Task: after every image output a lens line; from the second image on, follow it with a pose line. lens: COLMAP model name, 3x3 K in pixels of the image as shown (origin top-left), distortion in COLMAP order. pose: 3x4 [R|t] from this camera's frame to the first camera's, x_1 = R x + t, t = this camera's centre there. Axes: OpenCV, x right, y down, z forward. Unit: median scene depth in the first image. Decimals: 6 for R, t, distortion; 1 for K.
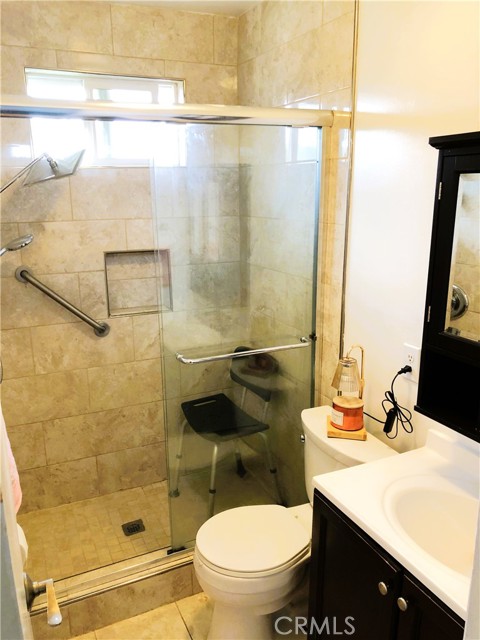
lens RADIAL K [[526.7, 0, 242.8], [0, 526.7, 319.3], [0, 0, 1]] dist [0.040005, -0.062529]
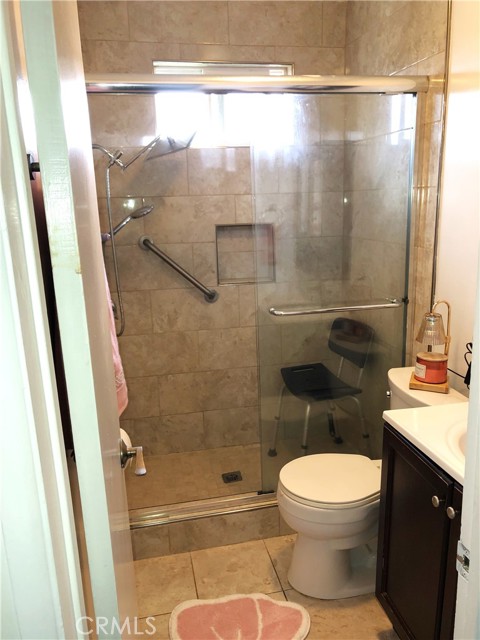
lens RADIAL K [[526.7, 0, 245.7], [0, 526.7, 313.8], [0, 0, 1]] dist [0.040005, -0.062529]
pose [[0.974459, 0.032894, -0.222143, 0.051805], [-0.035729, 0.999323, -0.008752, 0.068426], [0.221705, 0.016466, 0.974975, -0.058299]]
